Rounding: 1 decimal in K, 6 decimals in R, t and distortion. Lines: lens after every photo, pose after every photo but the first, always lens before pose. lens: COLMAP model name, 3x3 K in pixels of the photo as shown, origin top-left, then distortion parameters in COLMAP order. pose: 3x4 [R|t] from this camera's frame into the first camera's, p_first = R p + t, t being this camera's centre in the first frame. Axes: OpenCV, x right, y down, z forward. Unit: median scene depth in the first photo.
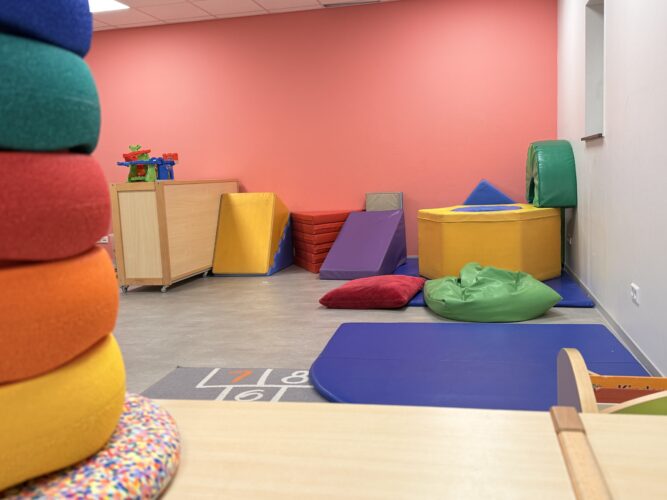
lens RADIAL K [[634.3, 0, 336.5], [0, 634.3, 253.7], [0, 0, 1]] dist [0.129386, 0.000000]
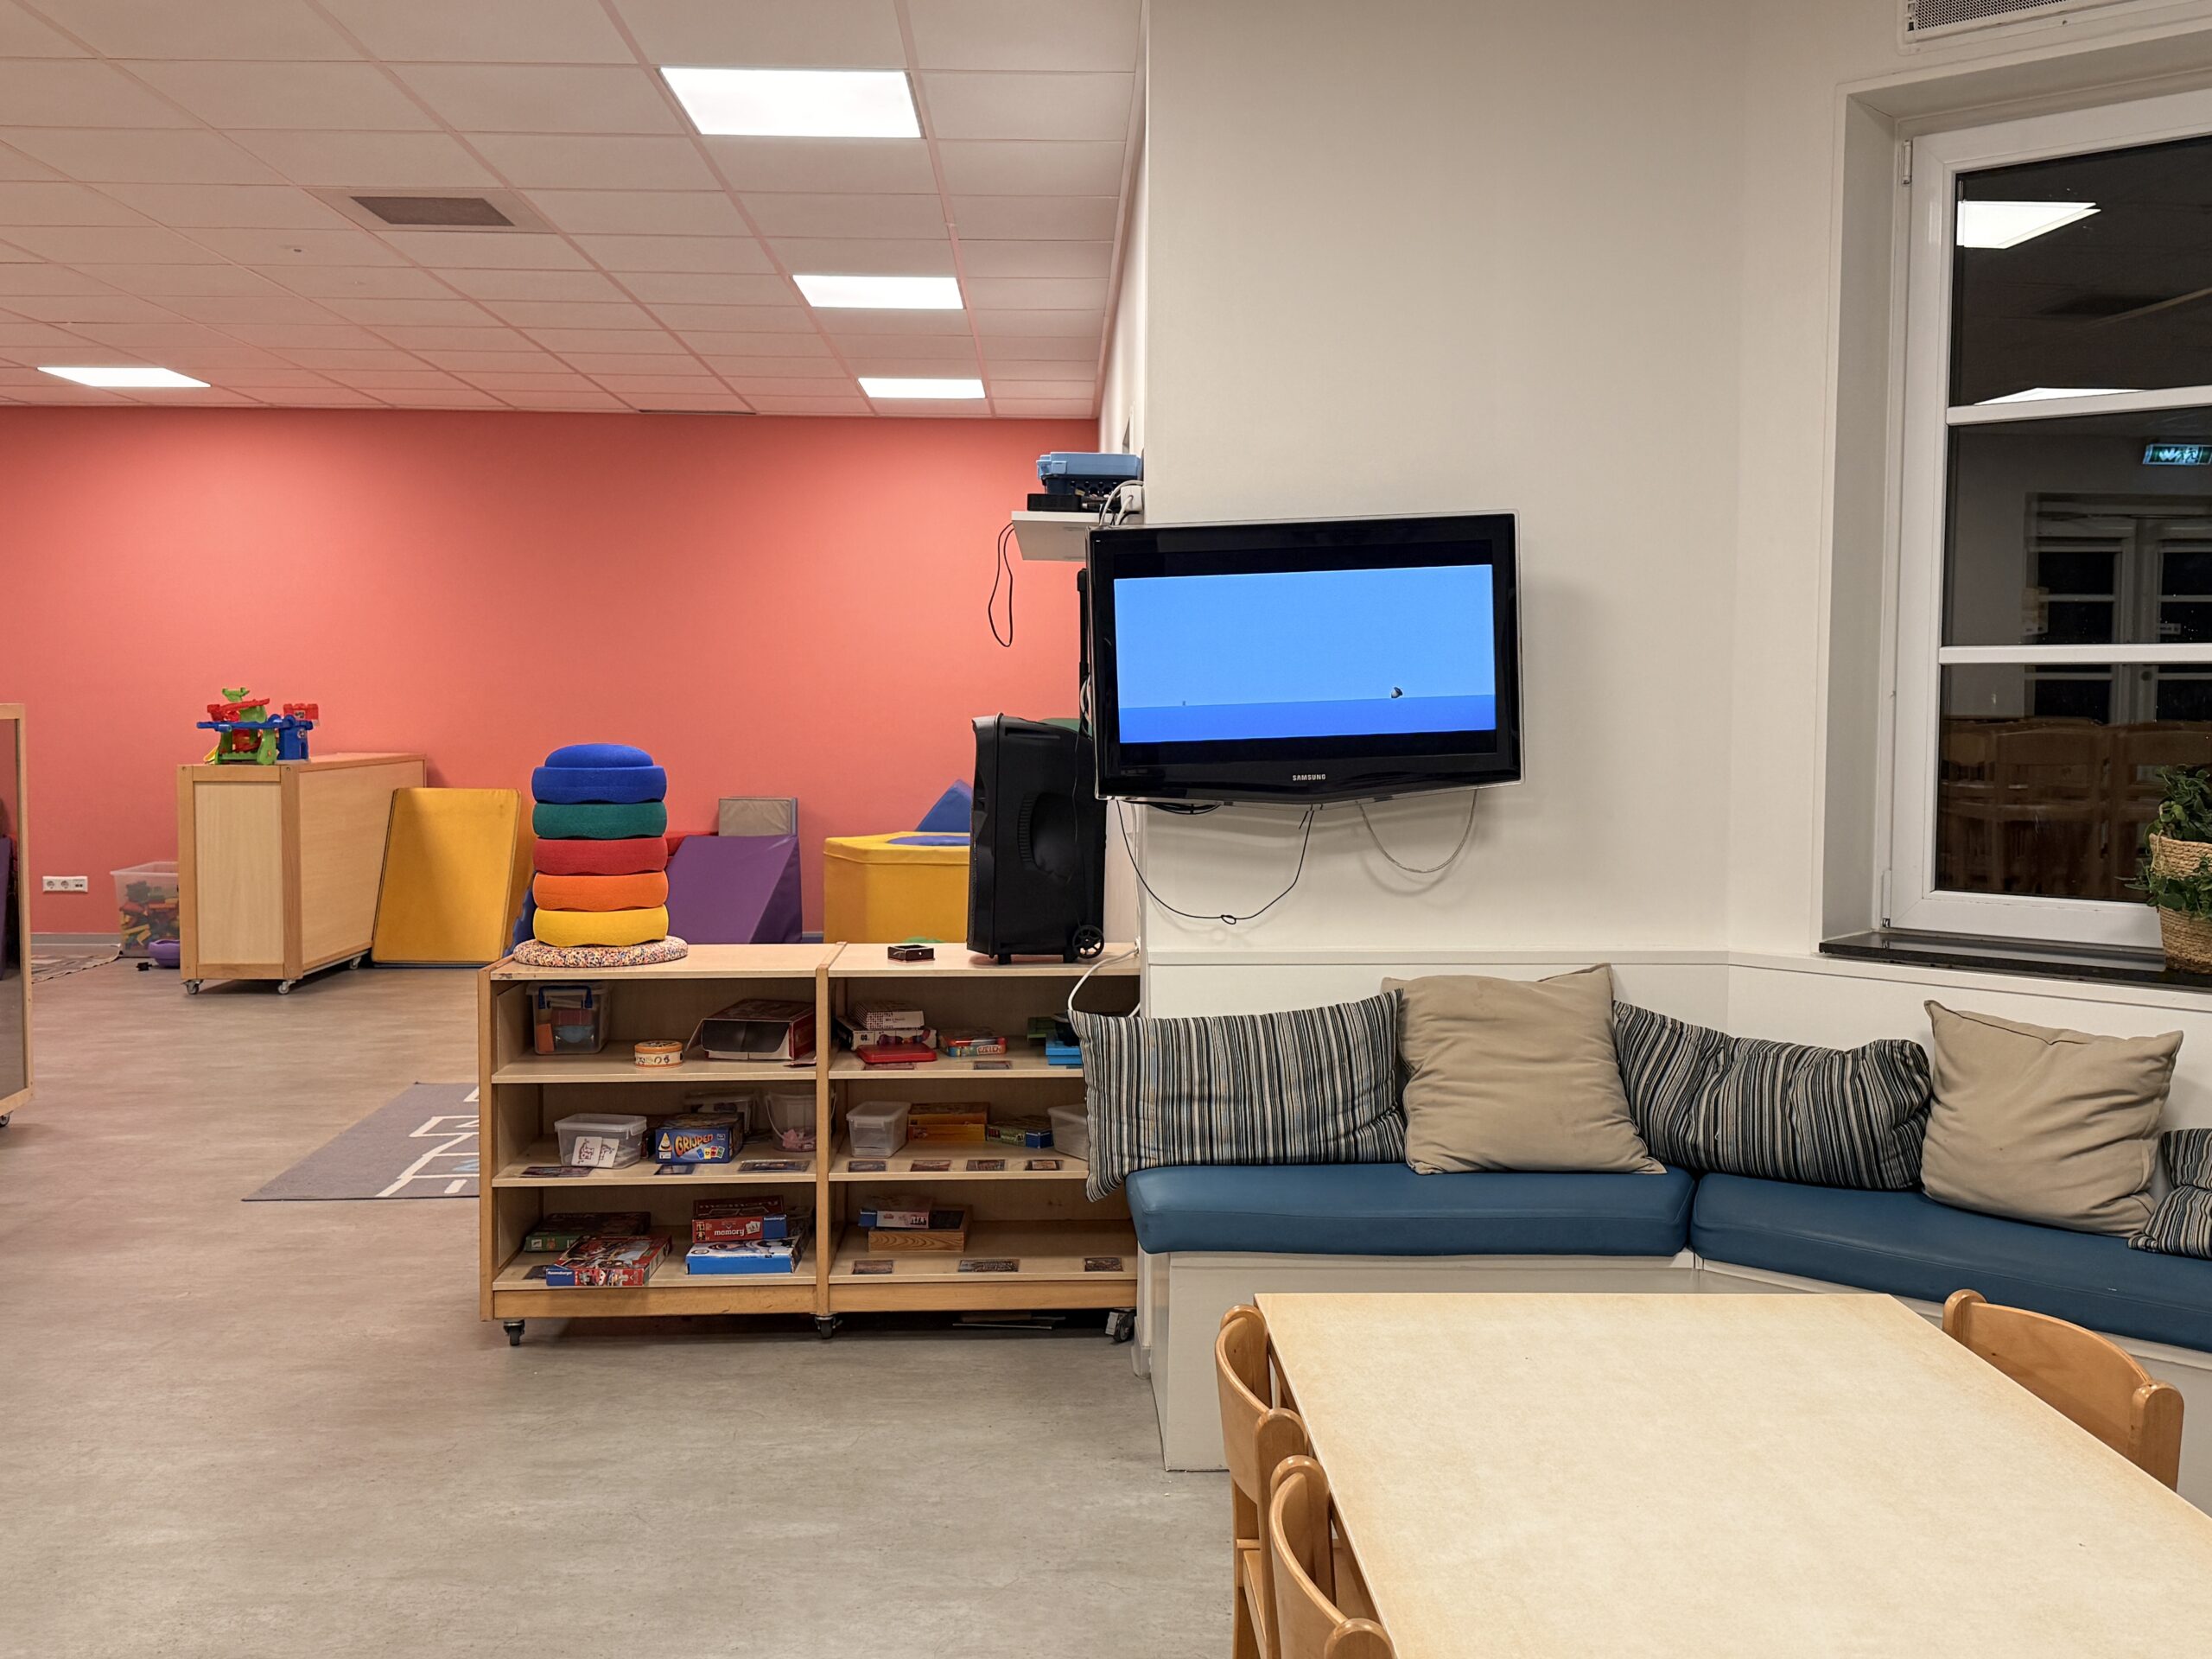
lens RADIAL K [[2103.6, 0, 1107.1], [0, 2103.6, 820.5], [0, 0, 1]] dist [0.129386, 0.000000]
pose [[0.969379, 0.032329, 0.243431, -0.066730], [-0.015408, 0.997350, -0.071096, 0.034774], [-0.245085, 0.065168, 0.967309, -0.707384]]
